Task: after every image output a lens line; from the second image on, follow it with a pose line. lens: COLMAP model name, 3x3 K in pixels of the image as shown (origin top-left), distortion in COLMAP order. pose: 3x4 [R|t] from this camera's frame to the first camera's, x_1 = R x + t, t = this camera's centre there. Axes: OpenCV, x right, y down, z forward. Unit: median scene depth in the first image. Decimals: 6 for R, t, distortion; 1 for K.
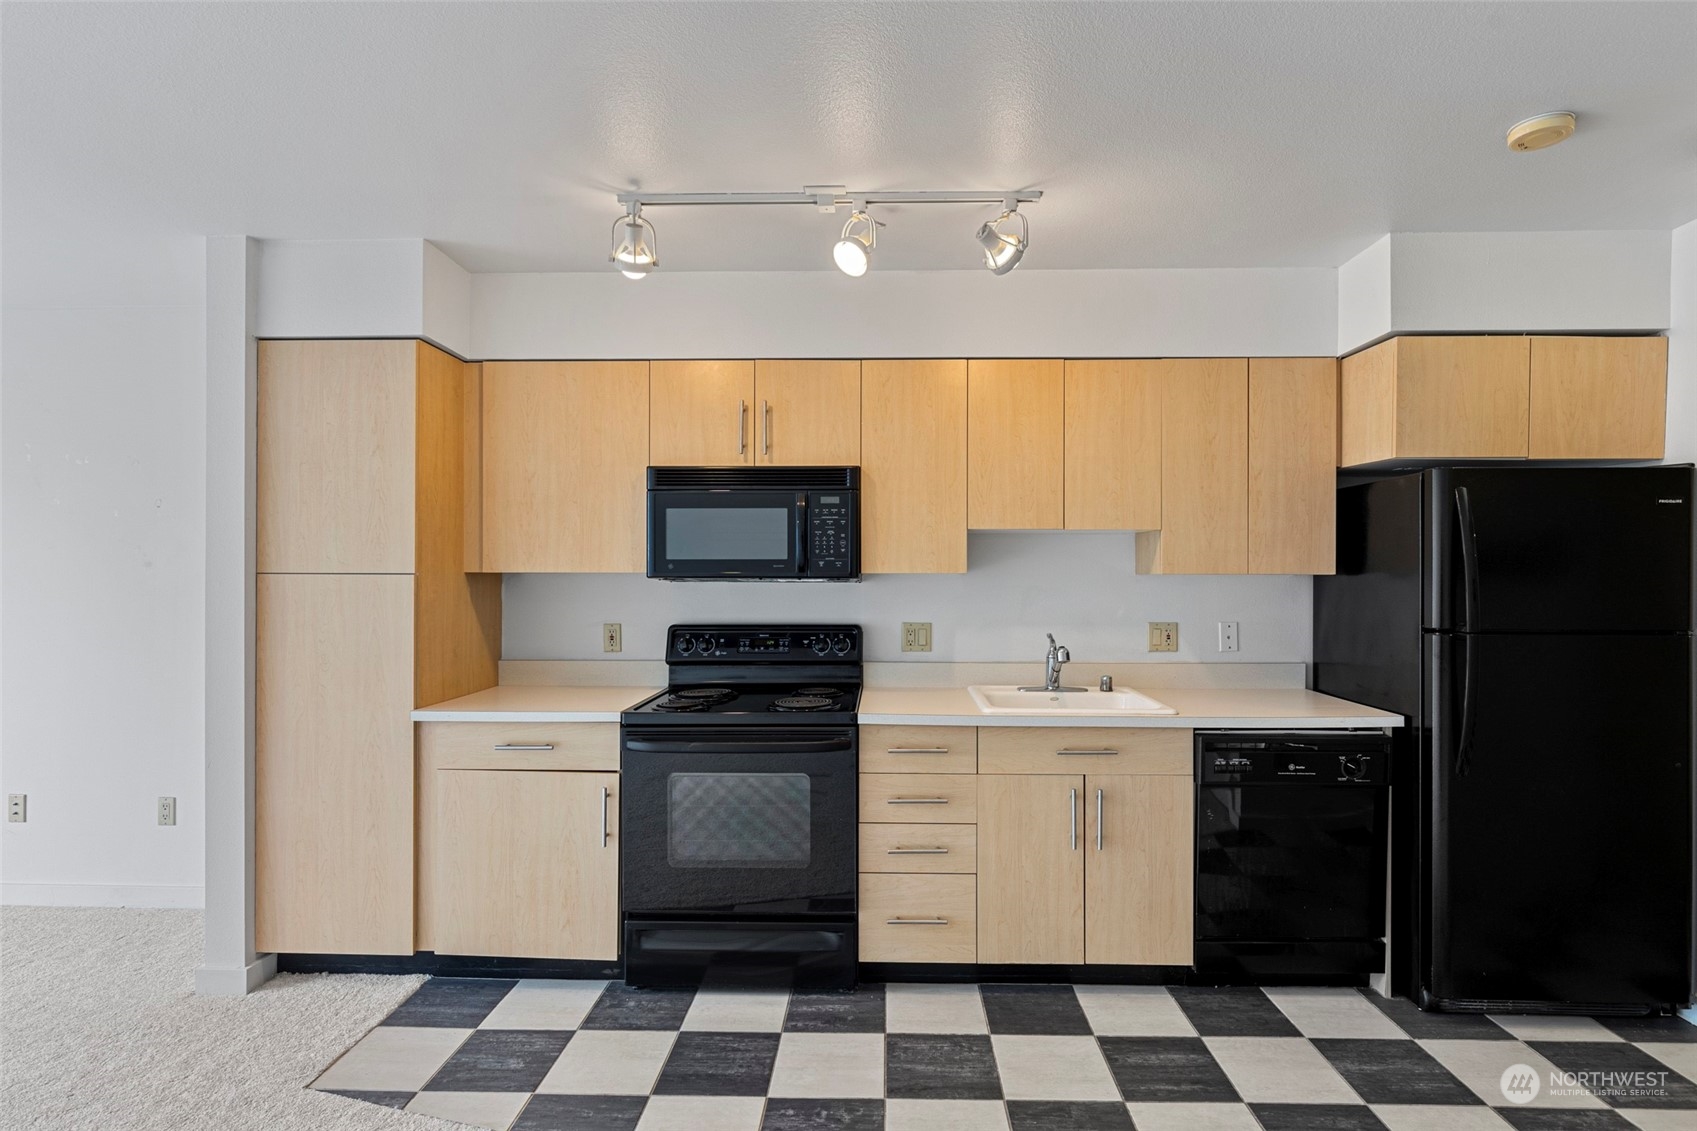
lens RADIAL K [[829.0, 0, 870.3], [0, 829.0, 575.8], [0, 0, 1]] dist [0.000773, -0.000974]
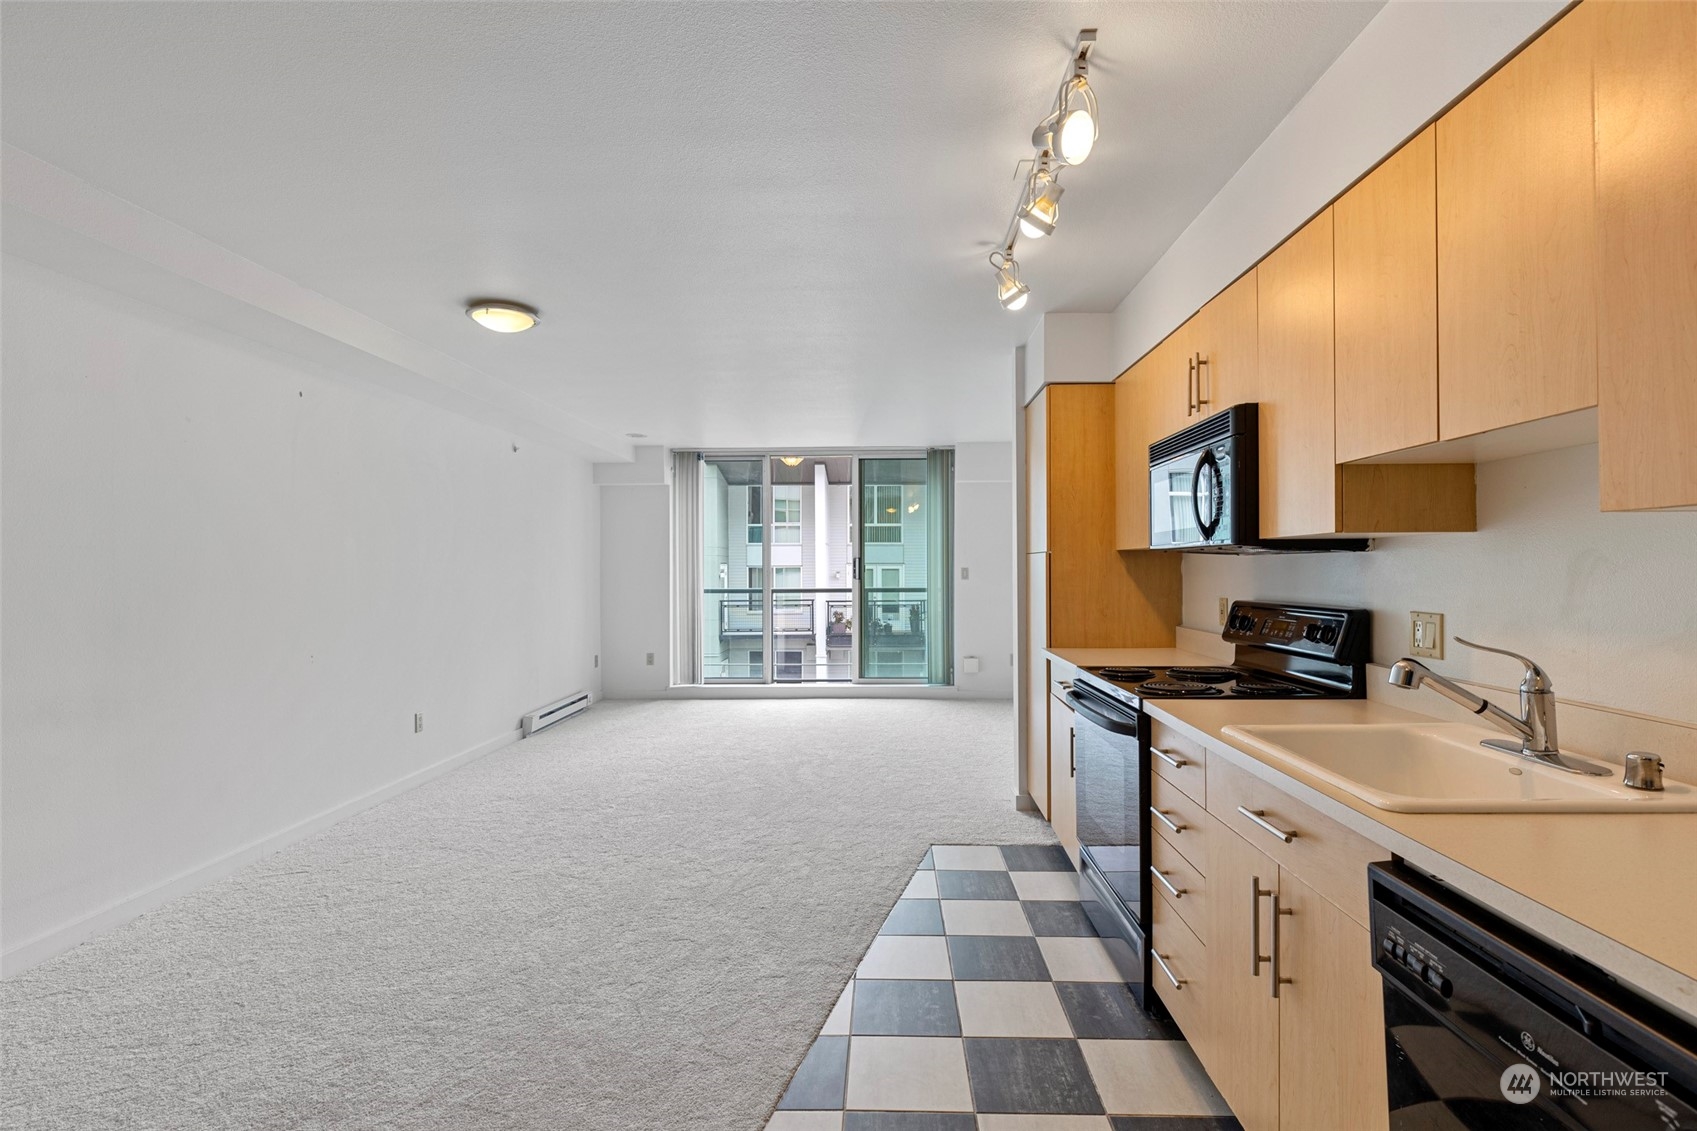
lens RADIAL K [[801.7, 0, 848.5], [0, 801.7, 565.5], [0, 0, 1]] dist [-0.000373, -0.000099]
pose [[-0.024437, -0.006317, -0.999681, 0.766143], [0.003619, 0.999973, -0.006407, 0.026241], [0.999695, -0.003775, -0.024413, 0.645151]]
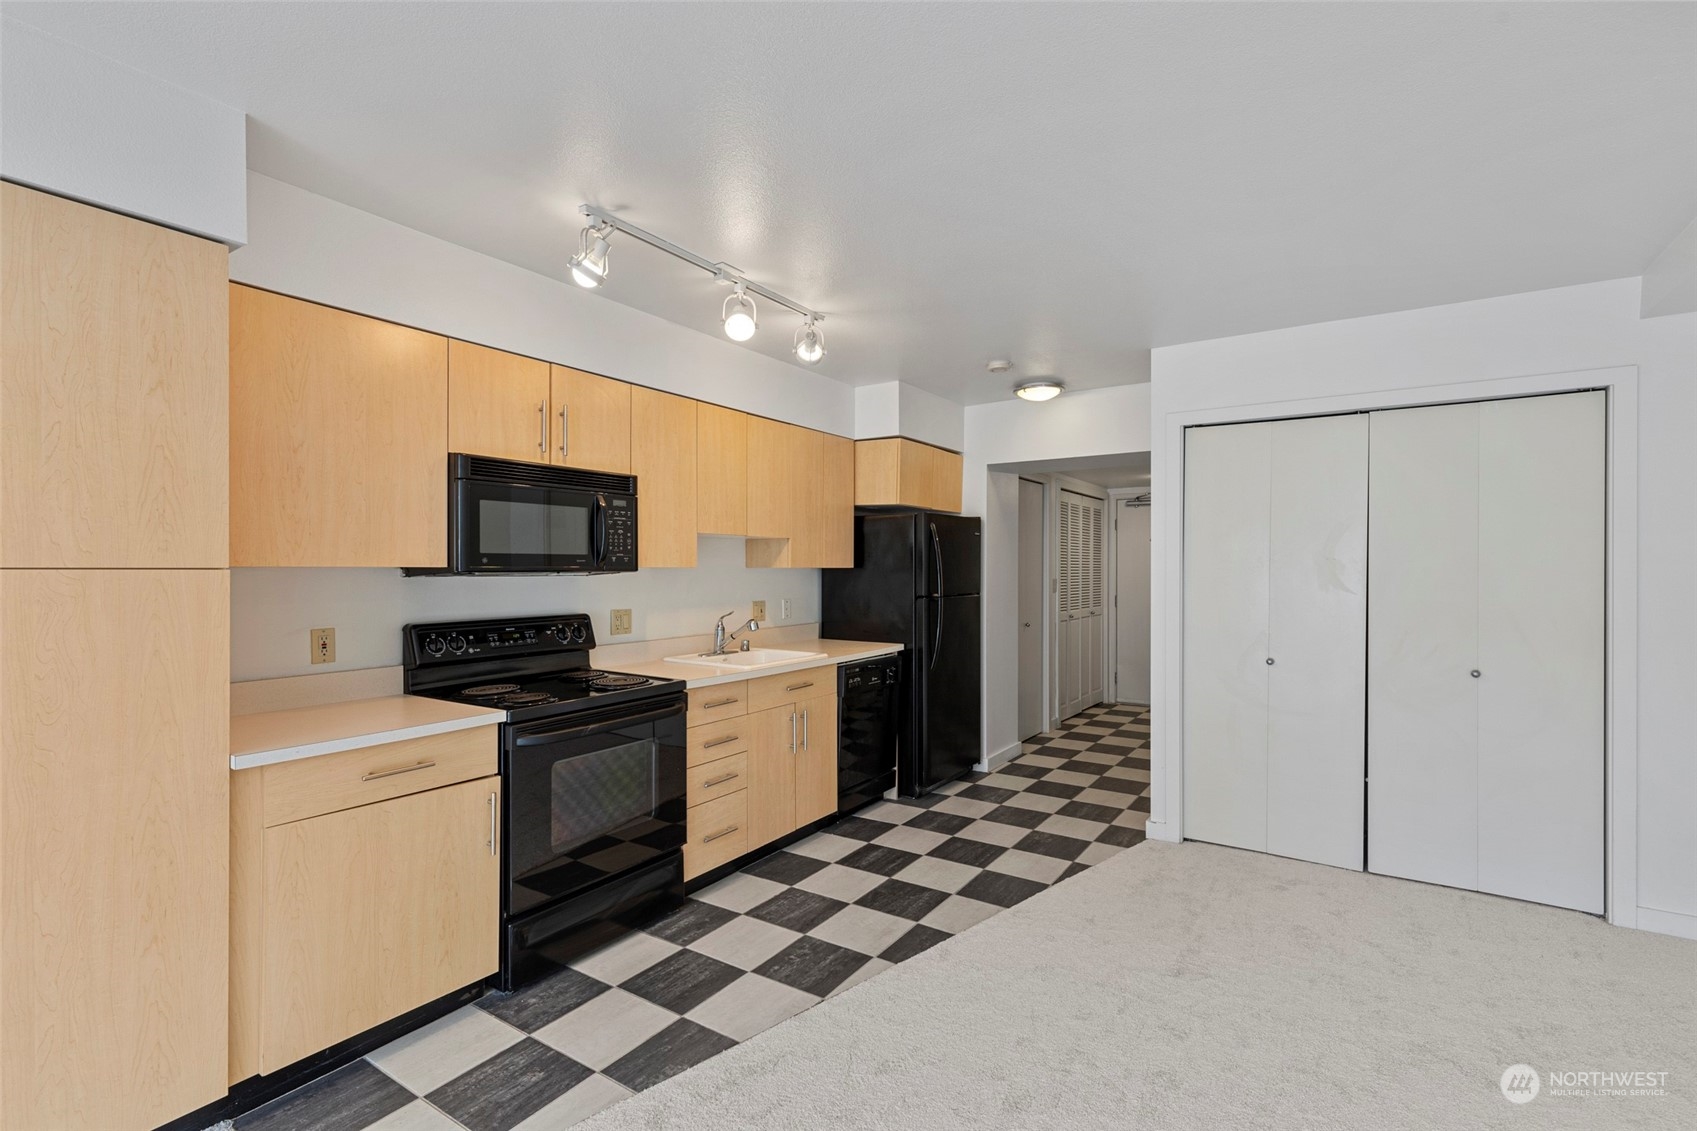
lens RADIAL K [[767.7, 0, 855.8], [0, 767.7, 571.5], [0, 0, 1]] dist [0.009488, -0.000184]
pose [[0.529893, -0.005558, 0.848046, -0.775054], [0.002347, 0.999984, 0.005088, -0.001929], [-0.848061, -0.000706, 0.529898, 0.162690]]
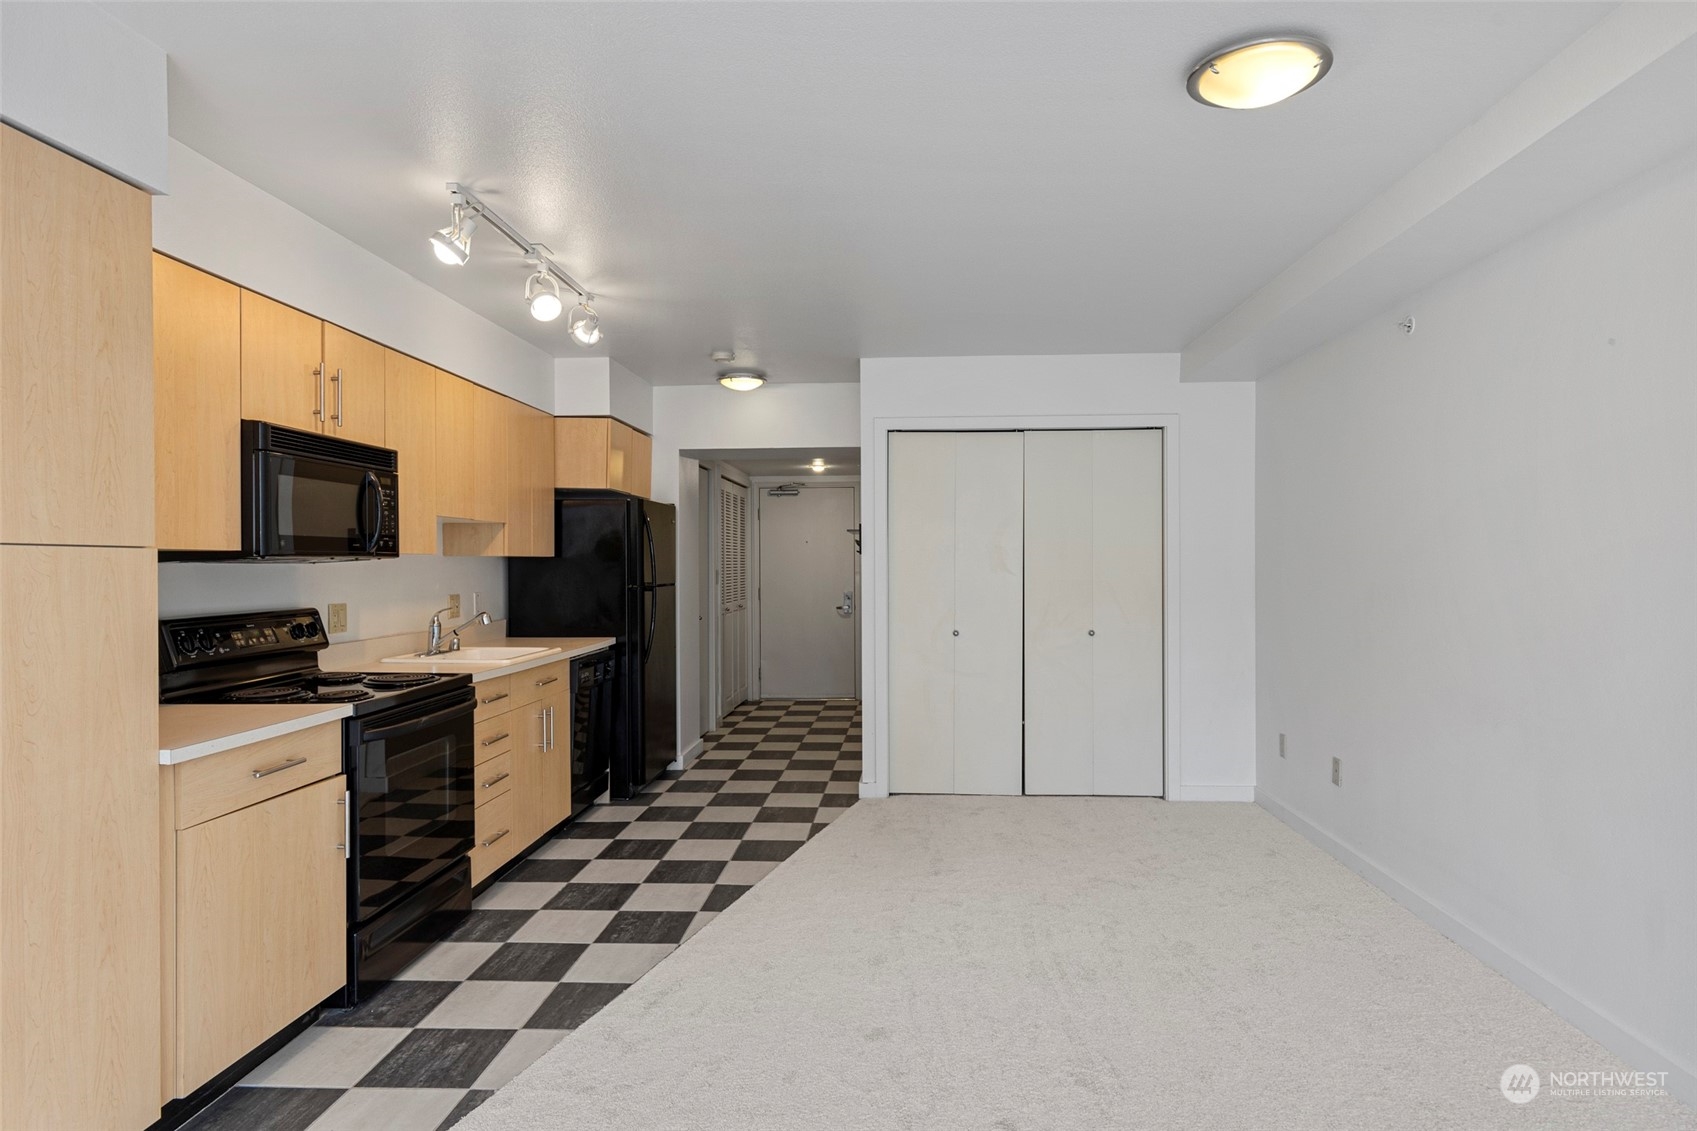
lens RADIAL K [[964.3, 0, 850.8], [0, 964.3, 571.8], [0, 0, 1]] dist [0.018512, -0.000288]
pose [[0.037331, -0.010560, 0.999247, -1.223016], [0.006949, 0.999923, 0.010308, 0.012077], [-0.999279, 0.006559, 0.037402, 0.382406]]
